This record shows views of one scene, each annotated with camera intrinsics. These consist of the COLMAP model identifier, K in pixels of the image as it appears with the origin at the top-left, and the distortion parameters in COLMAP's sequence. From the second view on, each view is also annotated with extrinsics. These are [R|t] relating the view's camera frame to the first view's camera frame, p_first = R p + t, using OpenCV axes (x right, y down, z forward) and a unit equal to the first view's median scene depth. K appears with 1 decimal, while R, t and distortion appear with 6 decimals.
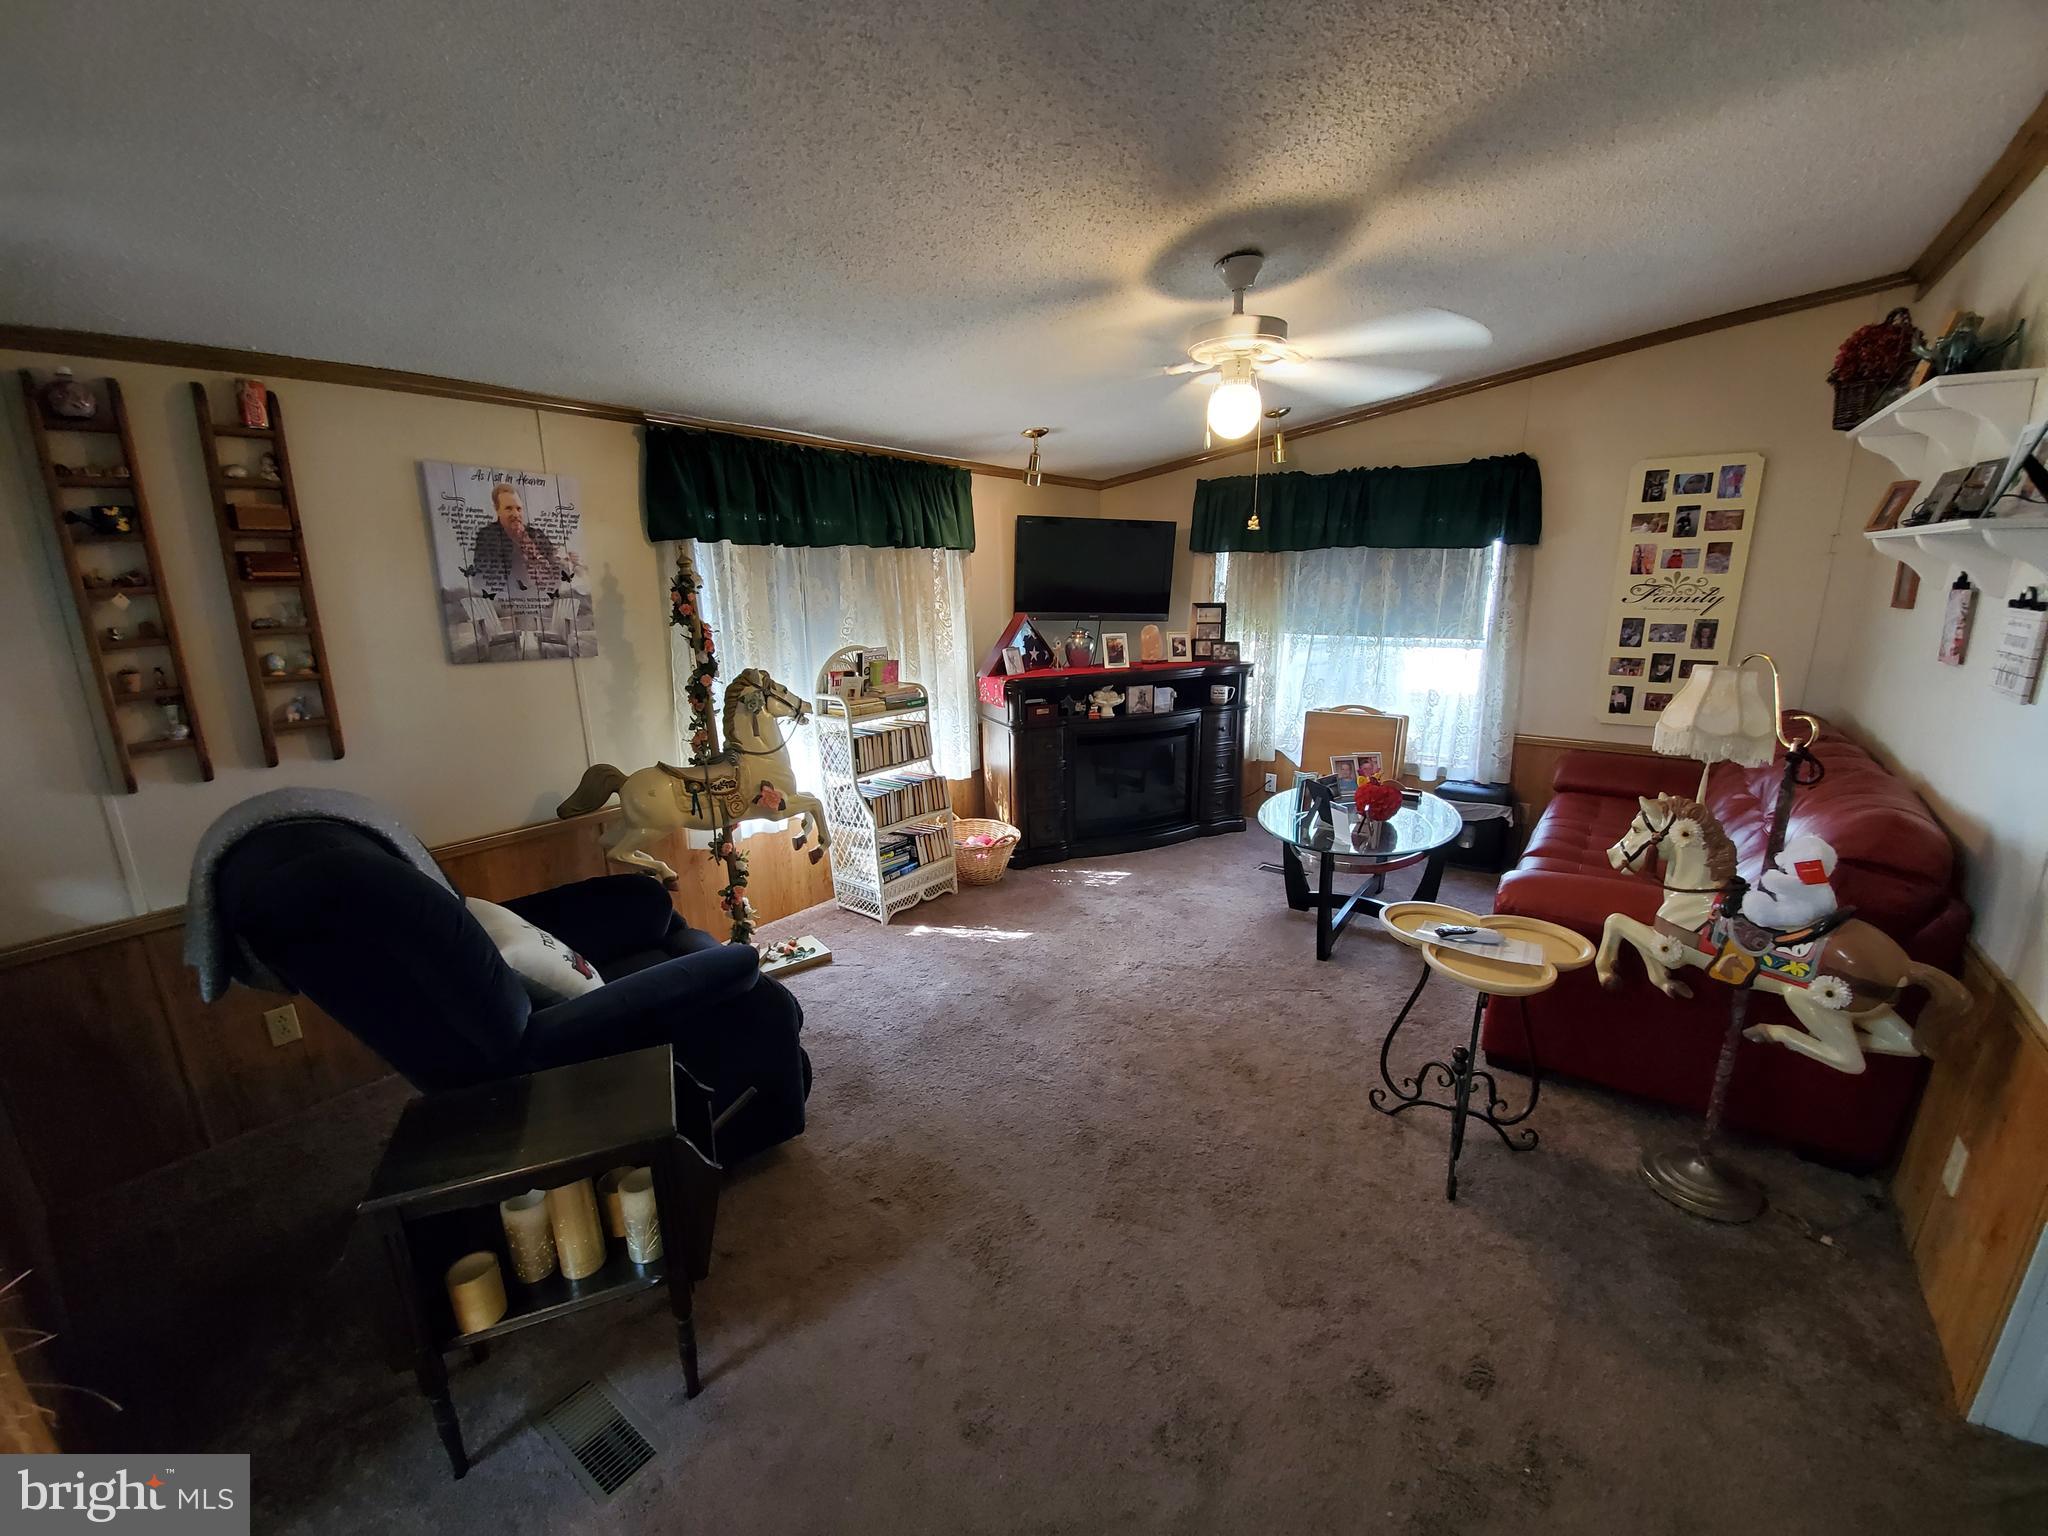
lens RADIAL K [[810.8, 0, 1031.4], [0, 810.8, 786.0], [0, 0, 1]] dist [0.013611, -0.018060]
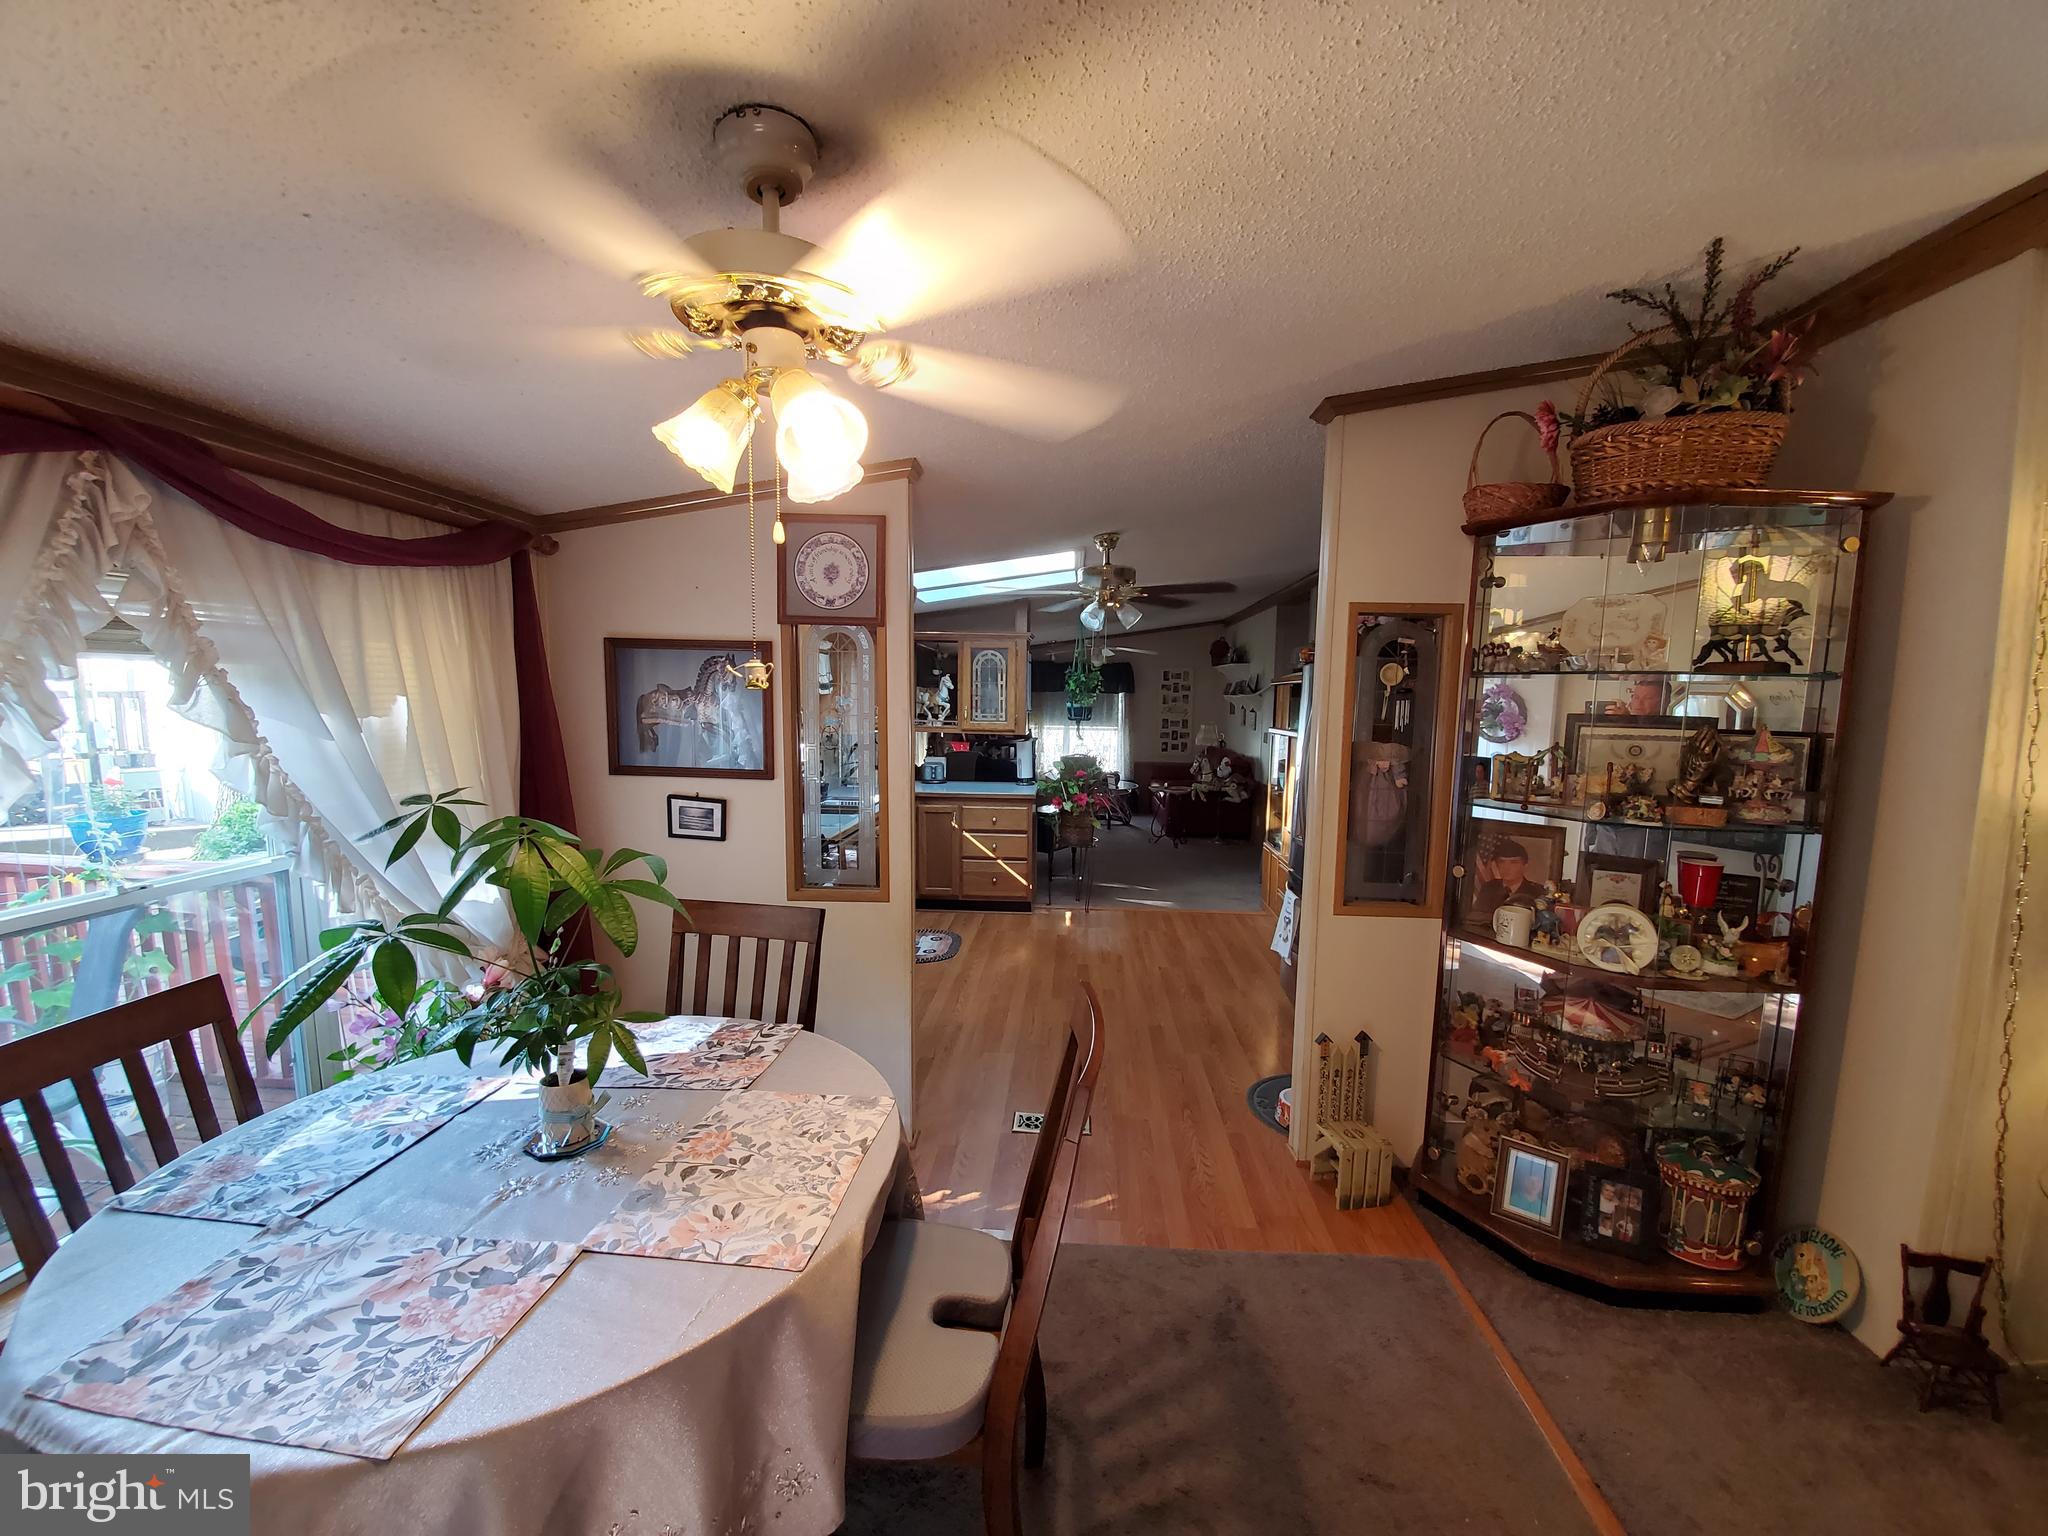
lens RADIAL K [[815.4, 0, 1033.8], [0, 815.4, 791.4], [0, 0, 1]] dist [-0.015790, -0.006972]
pose [[0.833496, -0.038418, 0.551189, -1.722945], [0.114175, 0.988025, -0.103787, 0.406197], [-0.540601, 0.149438, 0.827900, -1.528850]]
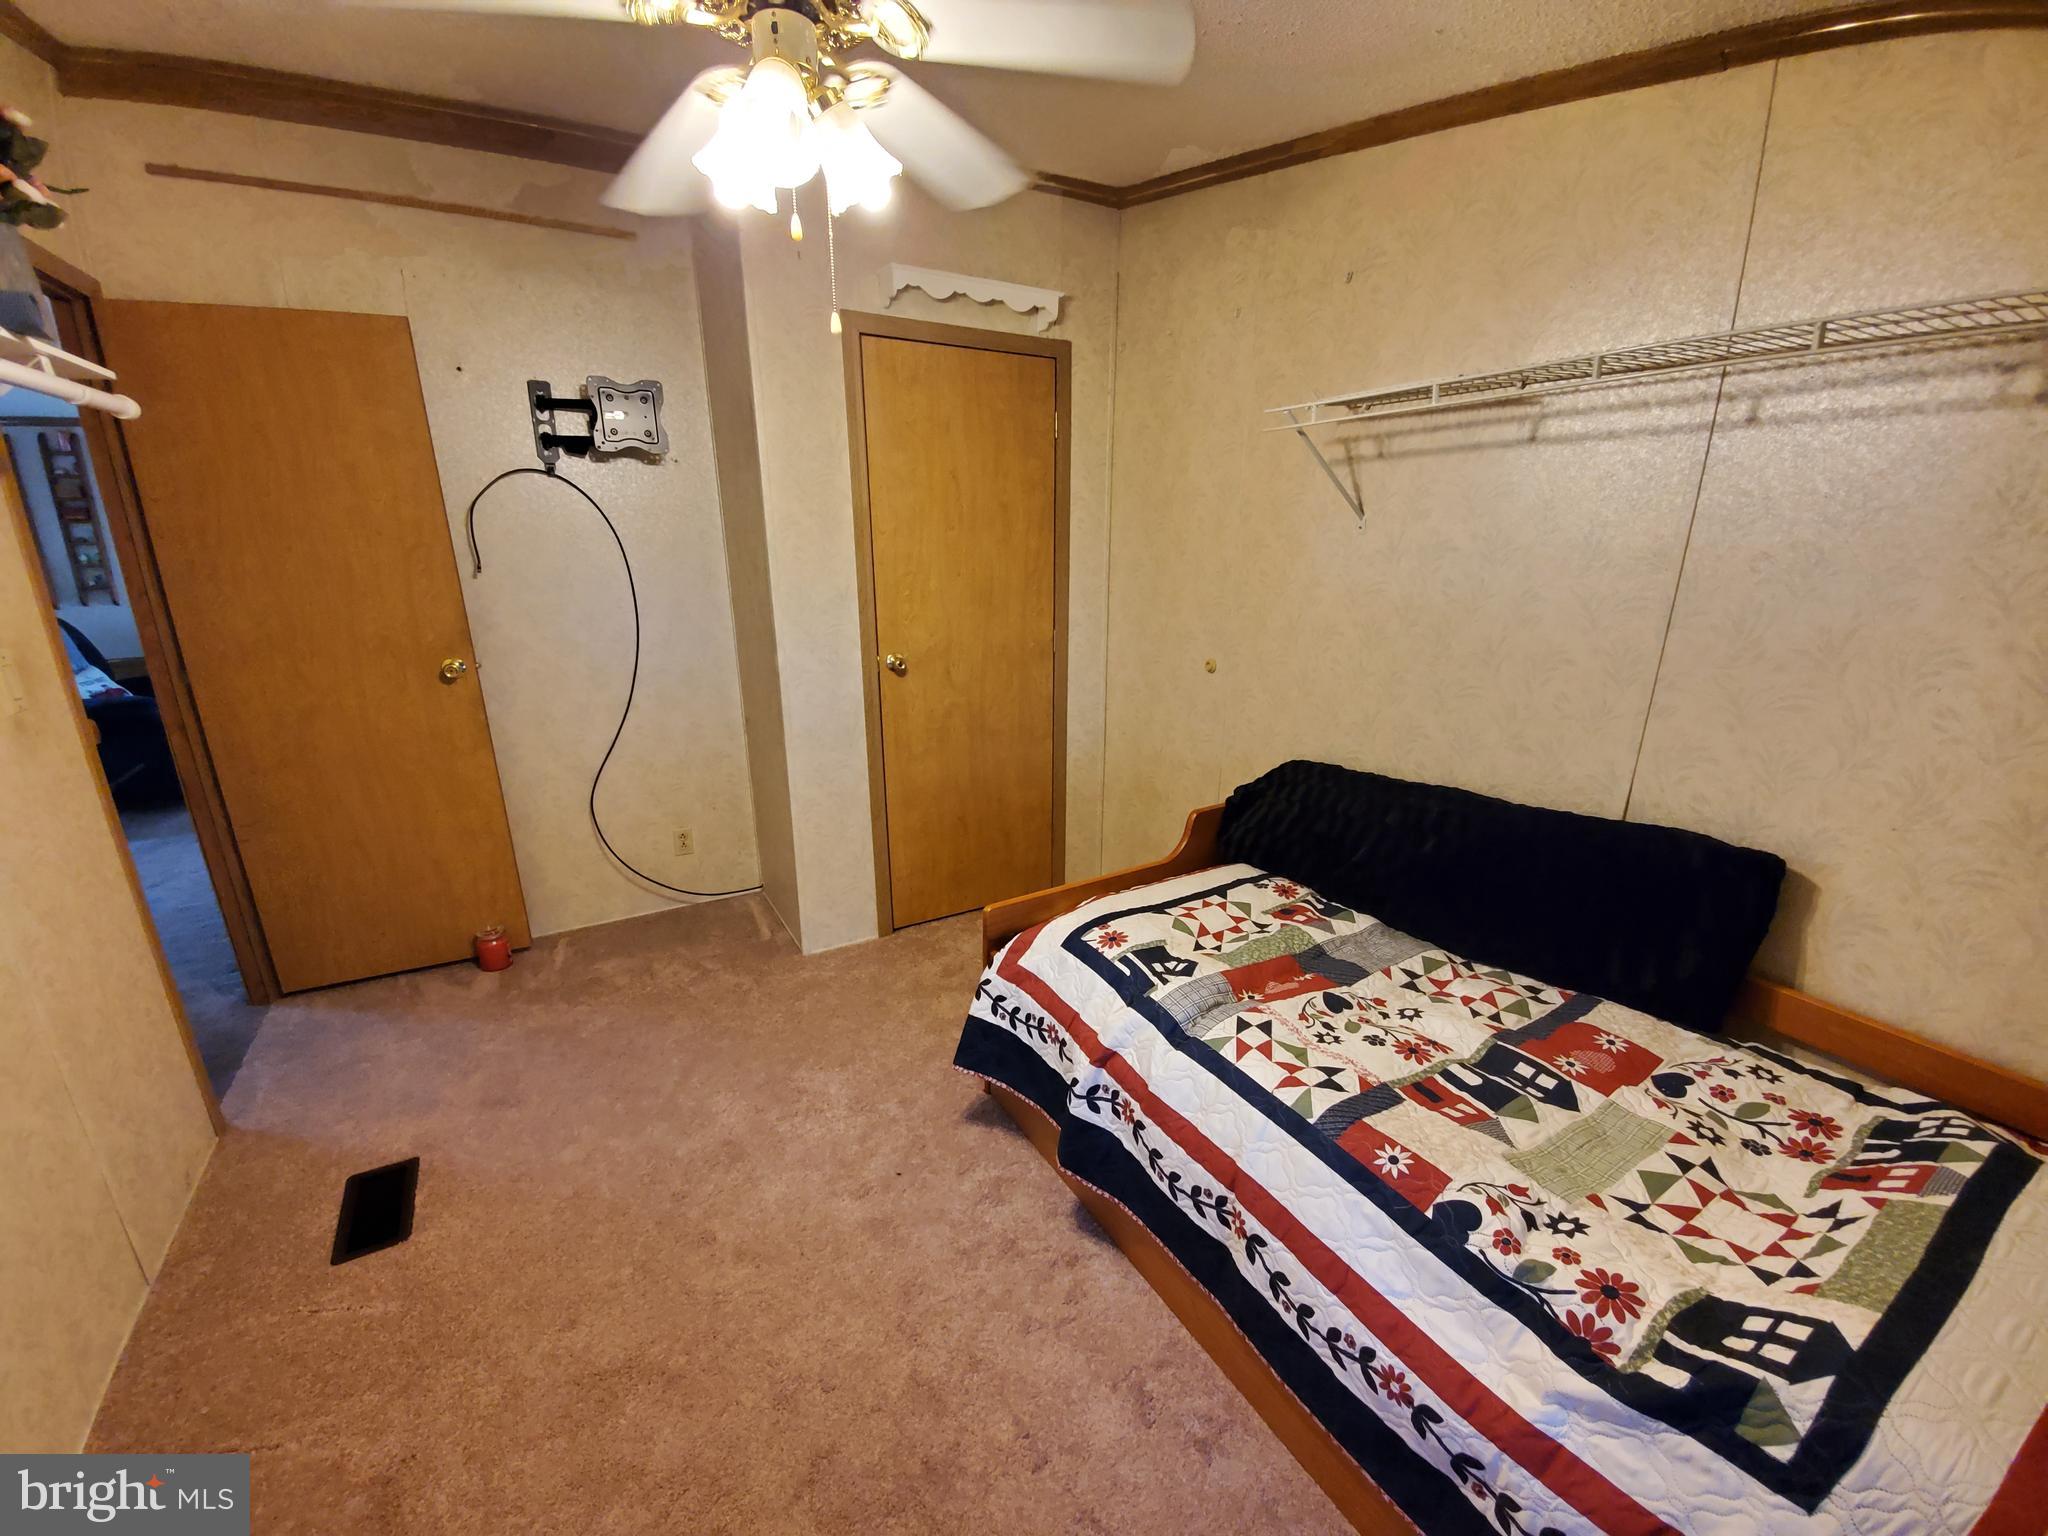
lens RADIAL K [[815.4, 0, 1033.8], [0, 815.4, 791.4], [0, 0, 1]] dist [-0.015790, -0.006972]
pose [[0.919599, 0.128267, -0.371328, 1.815186], [-0.108897, 0.991386, 0.072768, 0.032502], [0.377463, -0.026481, 0.925646, -0.004857]]
